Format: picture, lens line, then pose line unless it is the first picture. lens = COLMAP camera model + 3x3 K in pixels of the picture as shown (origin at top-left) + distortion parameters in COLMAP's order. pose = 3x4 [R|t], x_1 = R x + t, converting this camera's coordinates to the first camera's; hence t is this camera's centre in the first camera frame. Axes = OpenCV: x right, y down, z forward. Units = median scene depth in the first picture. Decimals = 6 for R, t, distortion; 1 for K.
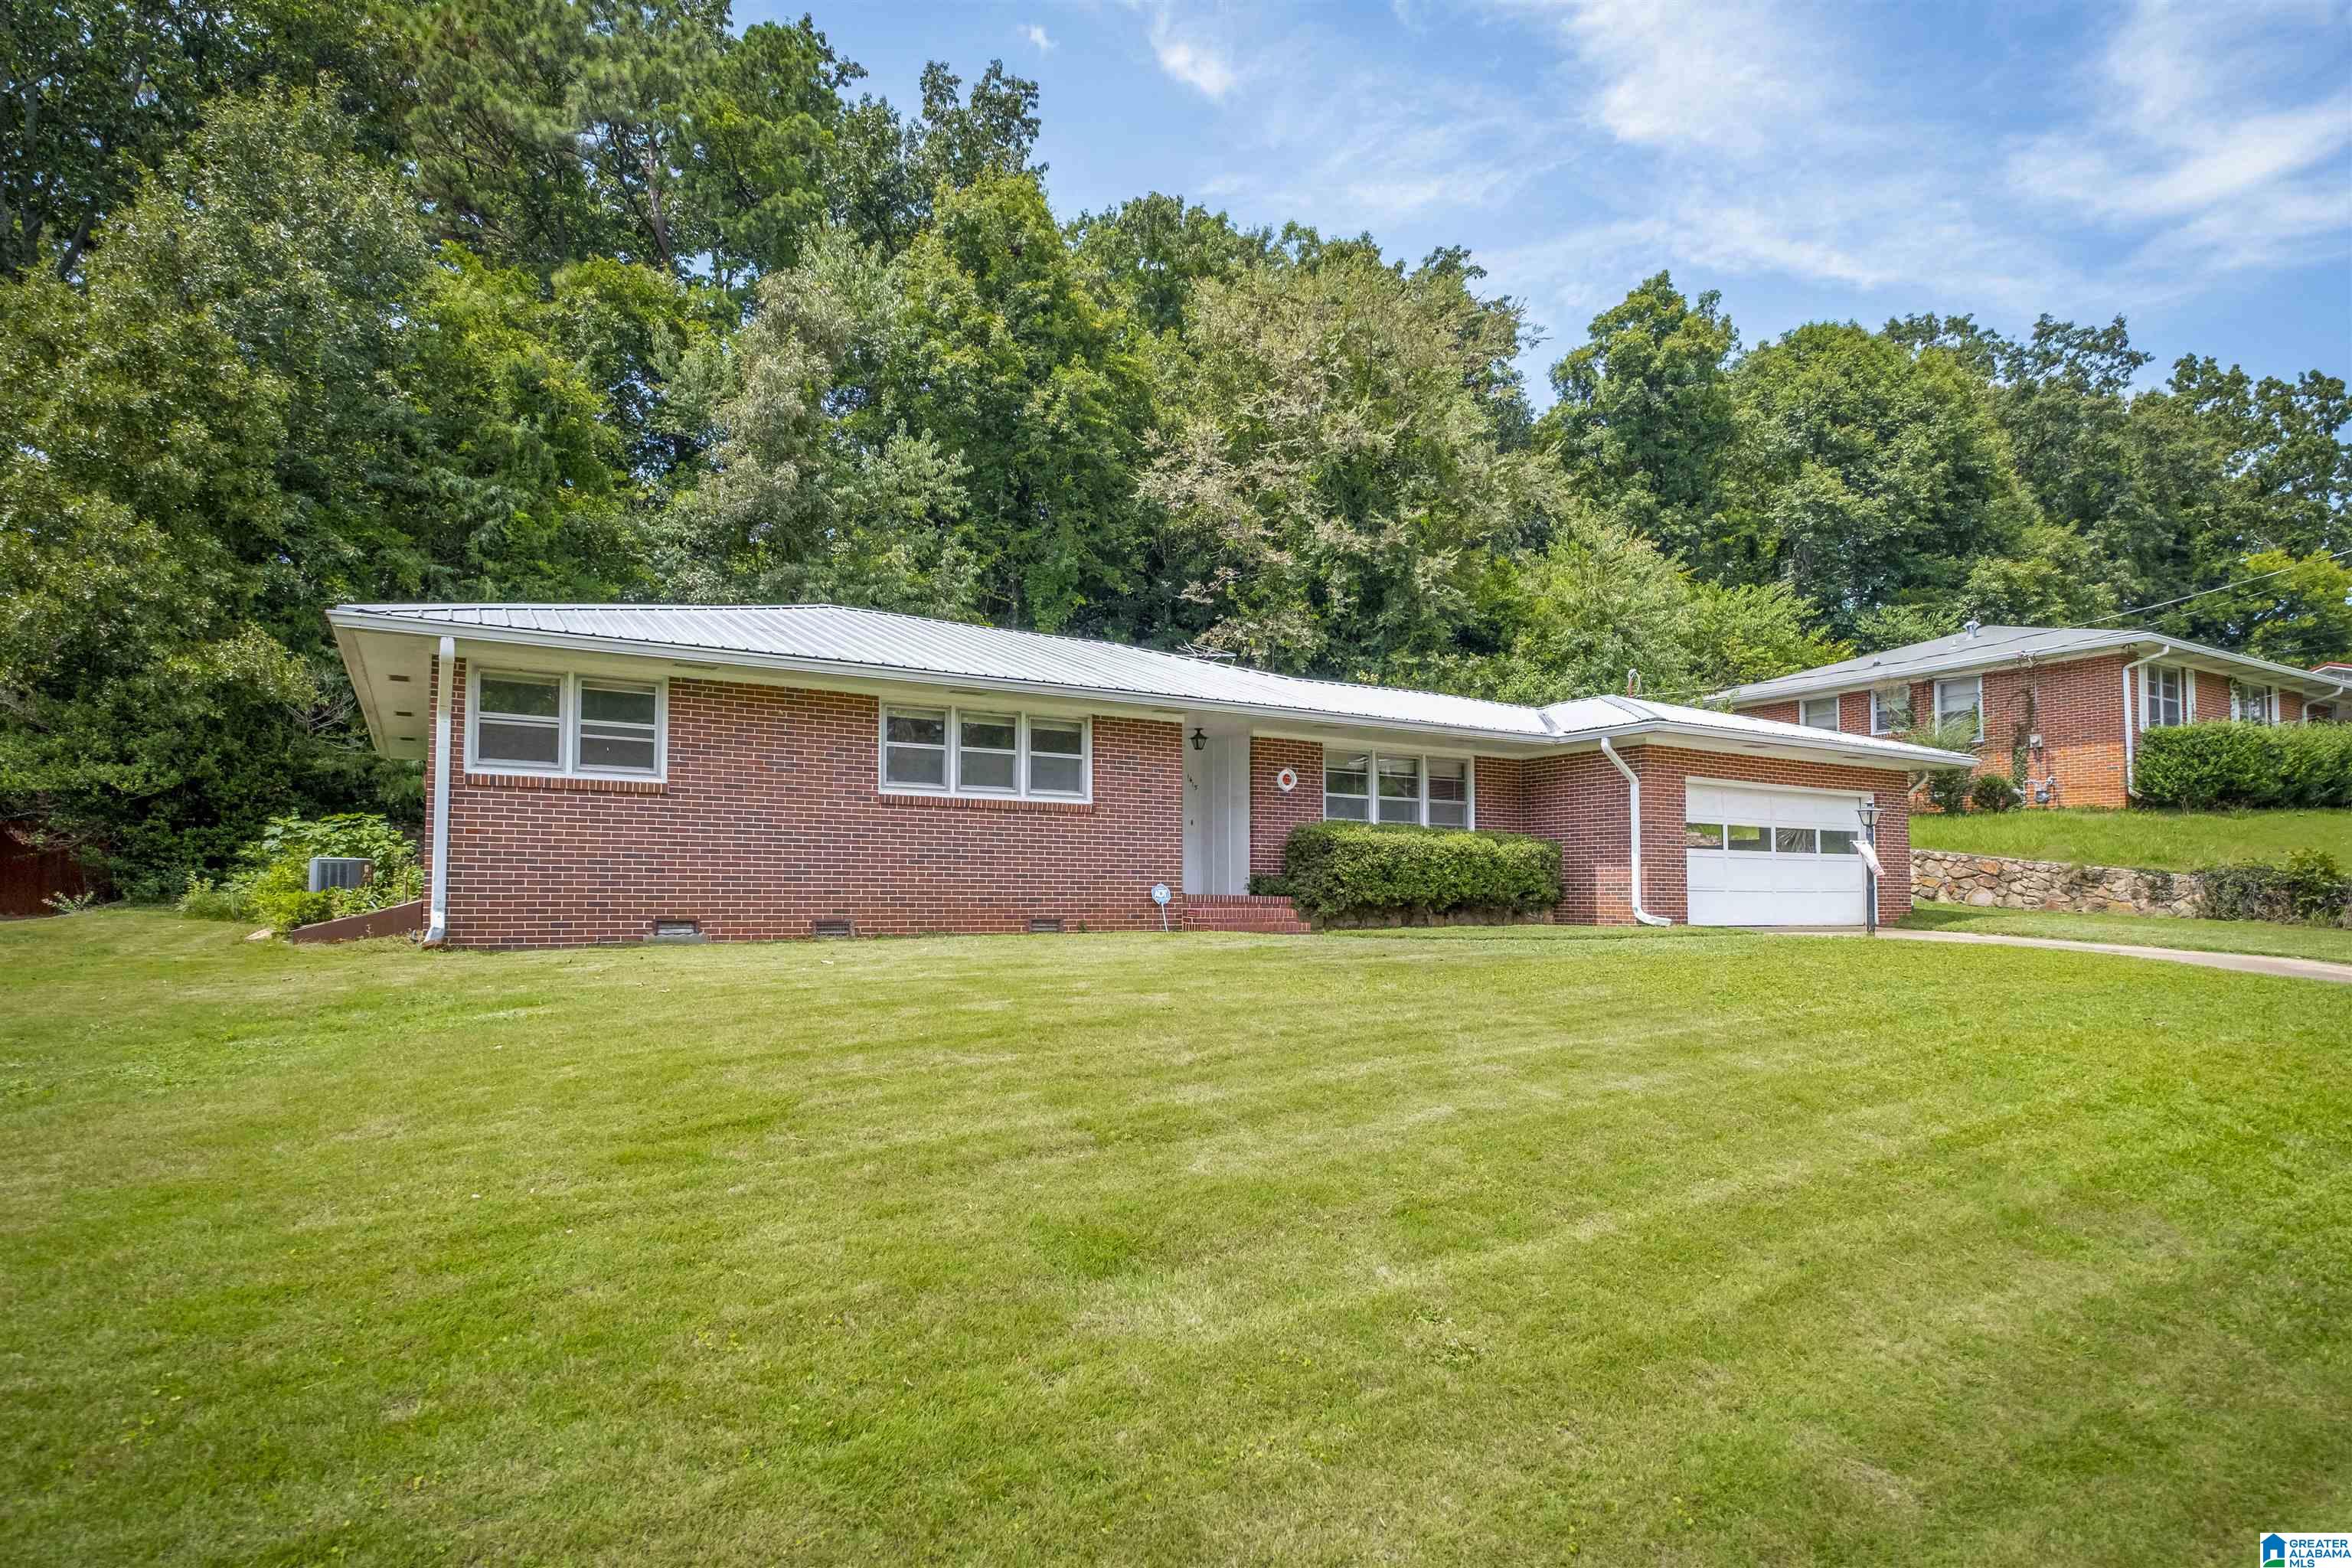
lens RADIAL K [[1134.7, 0, 1176.0], [0, 1134.7, 784.0], [0, 0, 1]] dist [0.001046, 0.000793]
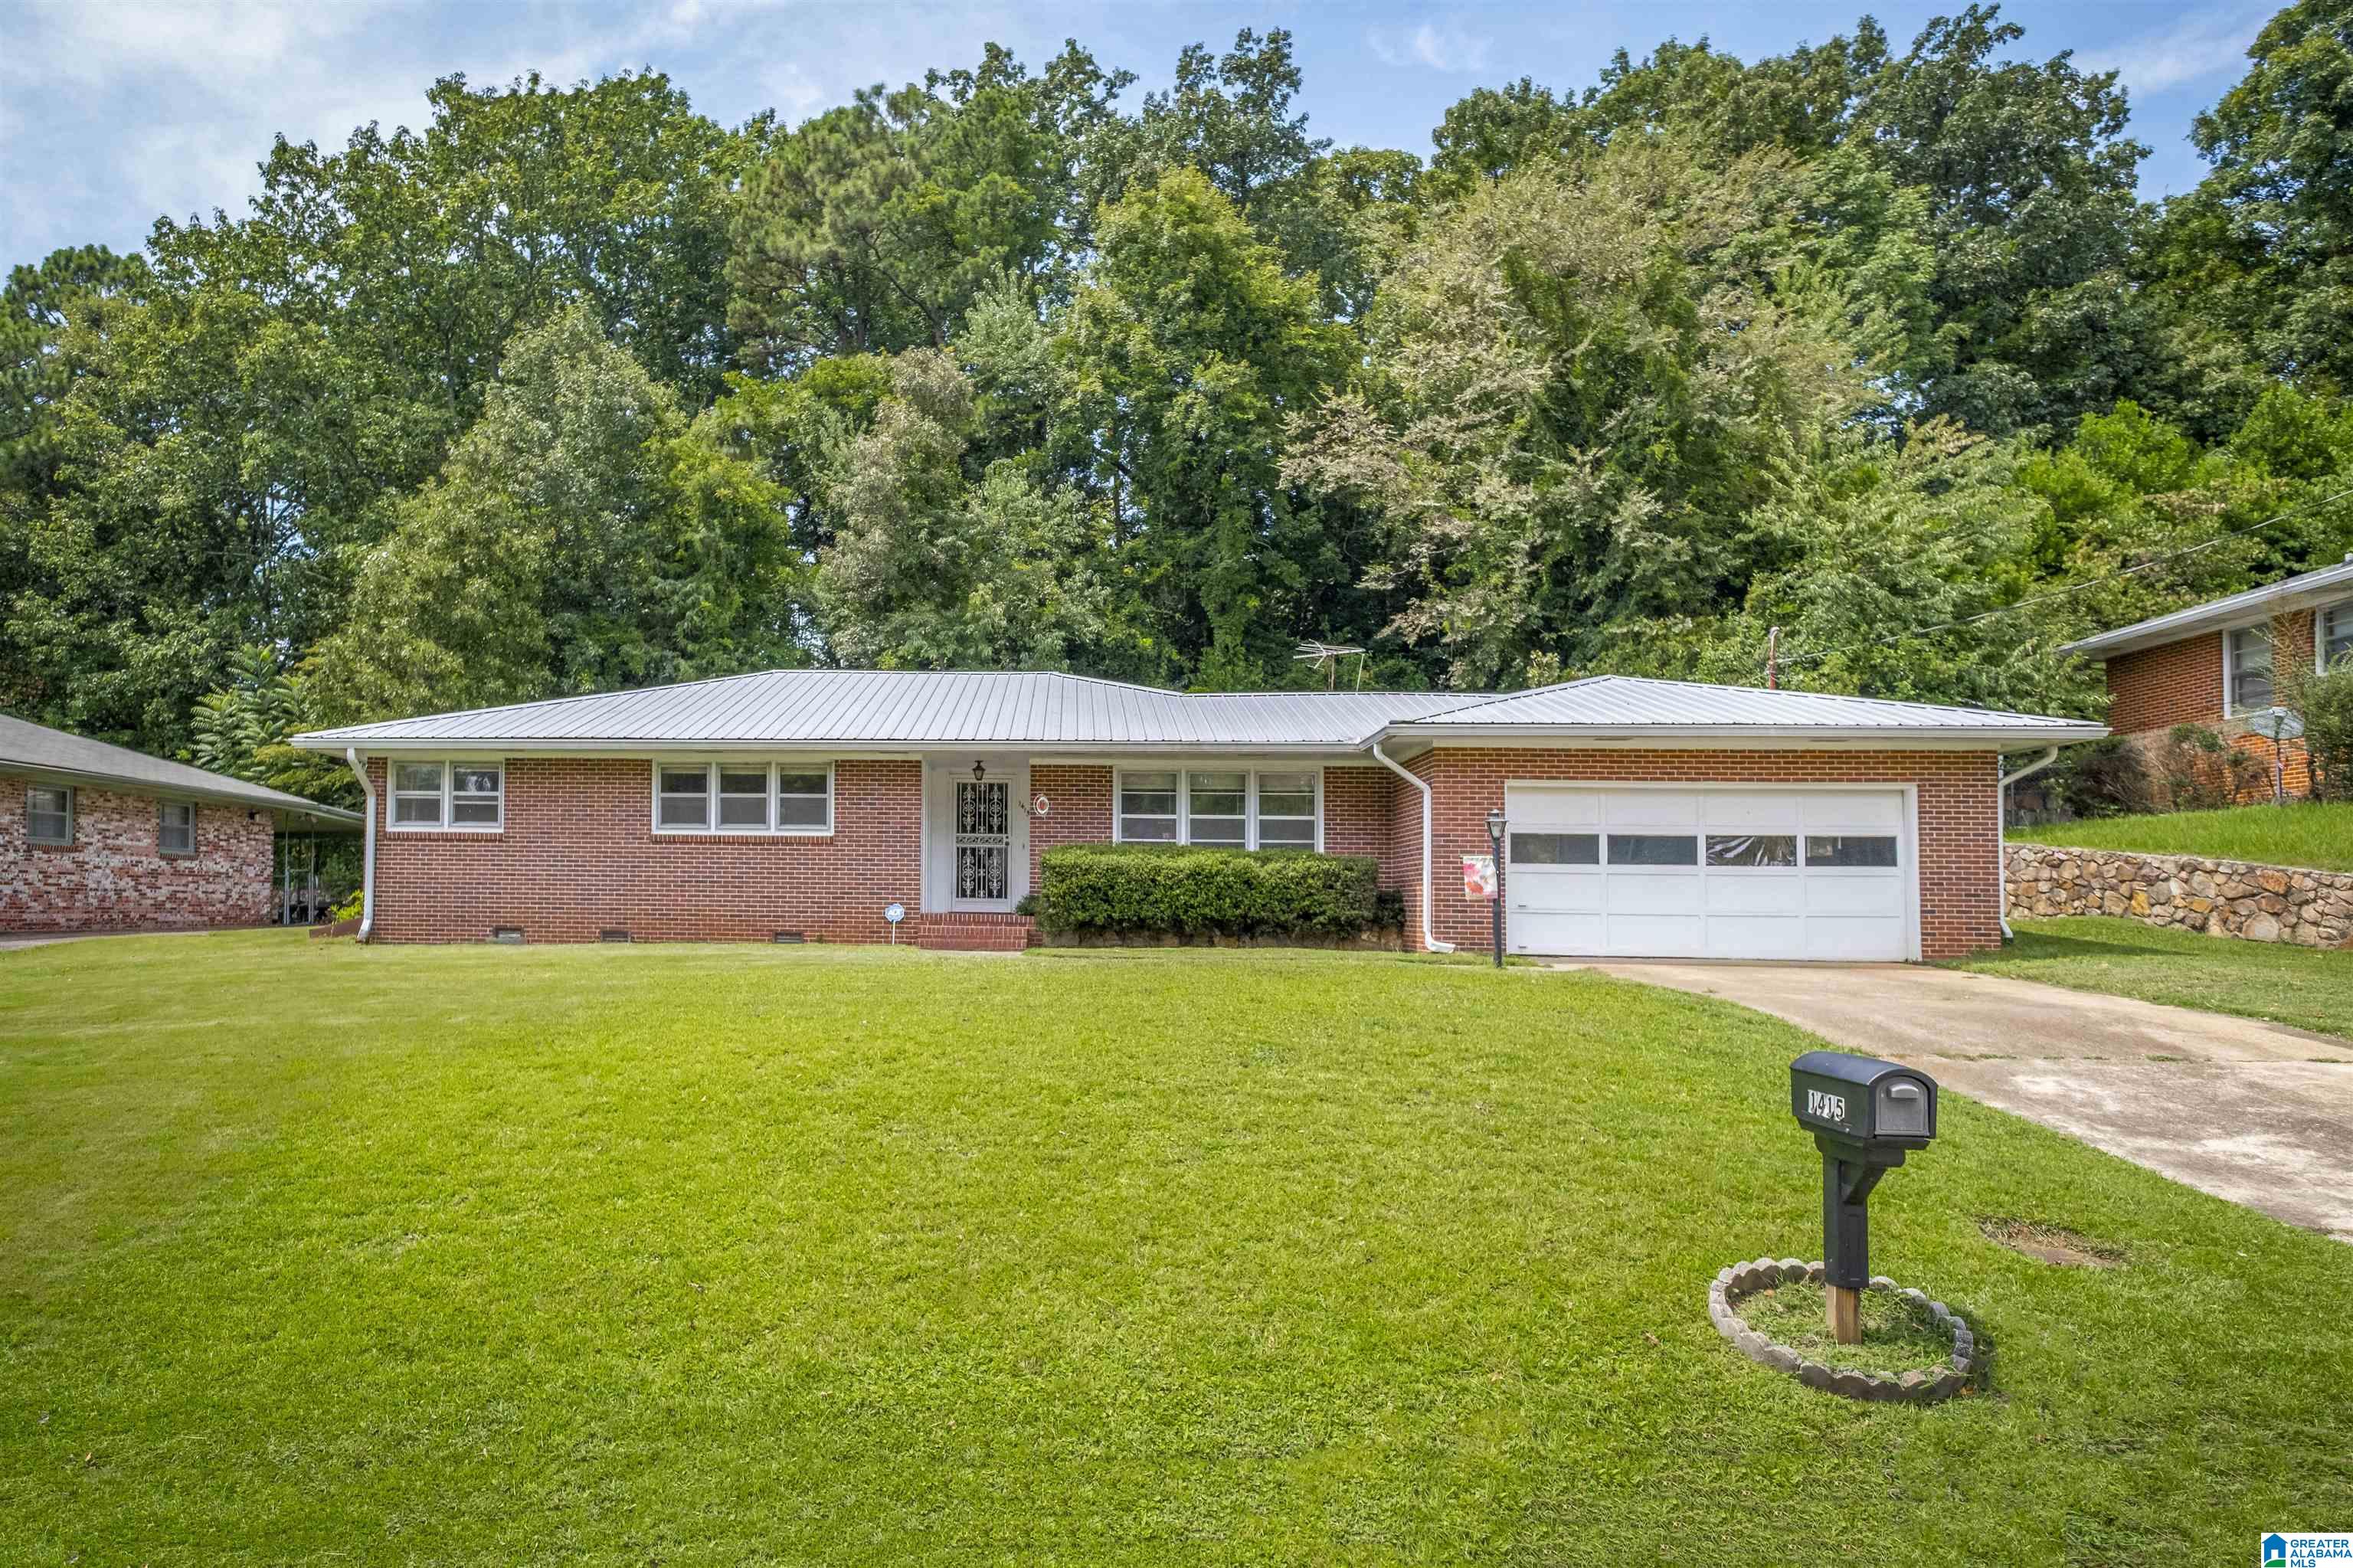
lens RADIAL K [[1390.7, 0, 1176.5], [0, 1390.7, 784.0], [0, 0, 1]] dist [0.005995, 0.002644]
pose [[0.849699, -0.042336, -0.525566, 0.798275], [0.043774, 0.998994, -0.009700, -0.005097], [0.525448, -0.014764, 0.850698, -0.033380]]
